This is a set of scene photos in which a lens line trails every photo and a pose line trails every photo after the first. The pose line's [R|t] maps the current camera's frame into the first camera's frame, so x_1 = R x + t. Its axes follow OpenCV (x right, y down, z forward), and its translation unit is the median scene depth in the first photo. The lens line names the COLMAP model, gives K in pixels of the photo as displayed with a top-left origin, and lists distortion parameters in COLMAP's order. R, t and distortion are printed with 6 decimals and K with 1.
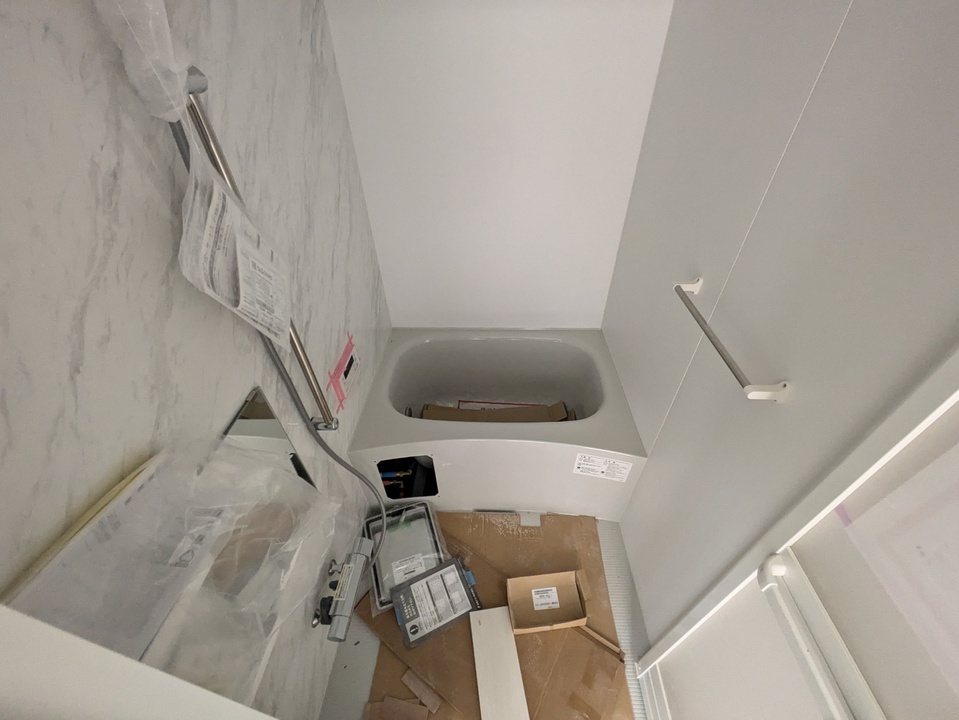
lens RADIAL K [[376.8, 0, 482.4], [0, 376.8, 359.2], [0, 0, 1]] dist [0.000423, 0.000307]
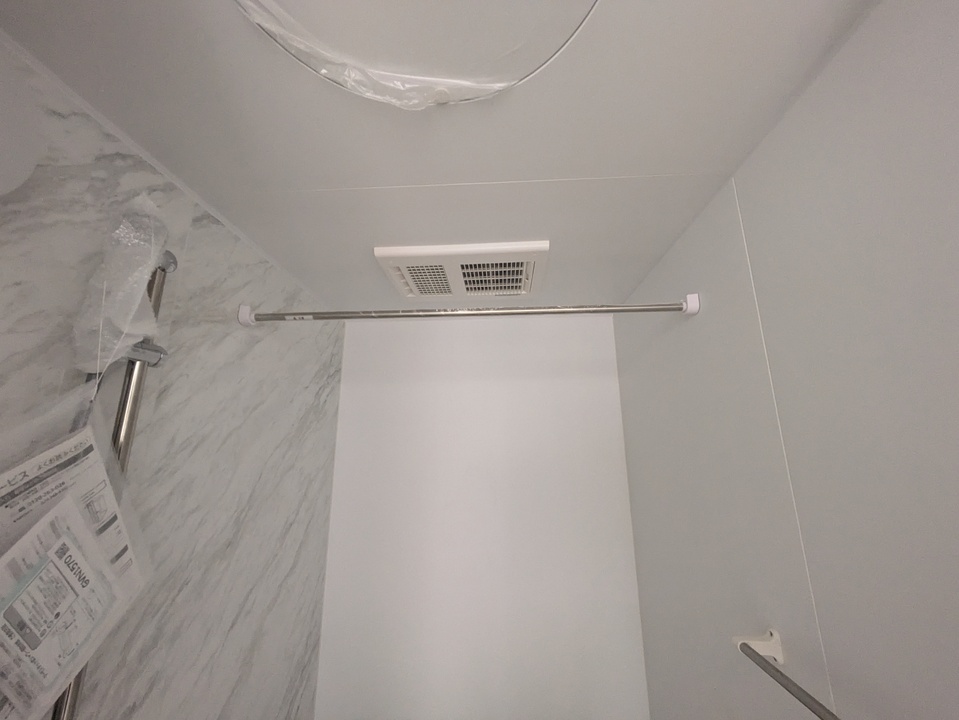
lens RADIAL K [[376.8, 0, 480.4], [0, 376.8, 363.2], [0, 0, 1]] dist [0.000423, 0.000307]
pose [[0.999665, 0.009137, -0.024205, 0.087901], [-0.024865, 0.597744, -0.801302, 0.041682], [0.007147, 0.801635, 0.597771, 0.239950]]
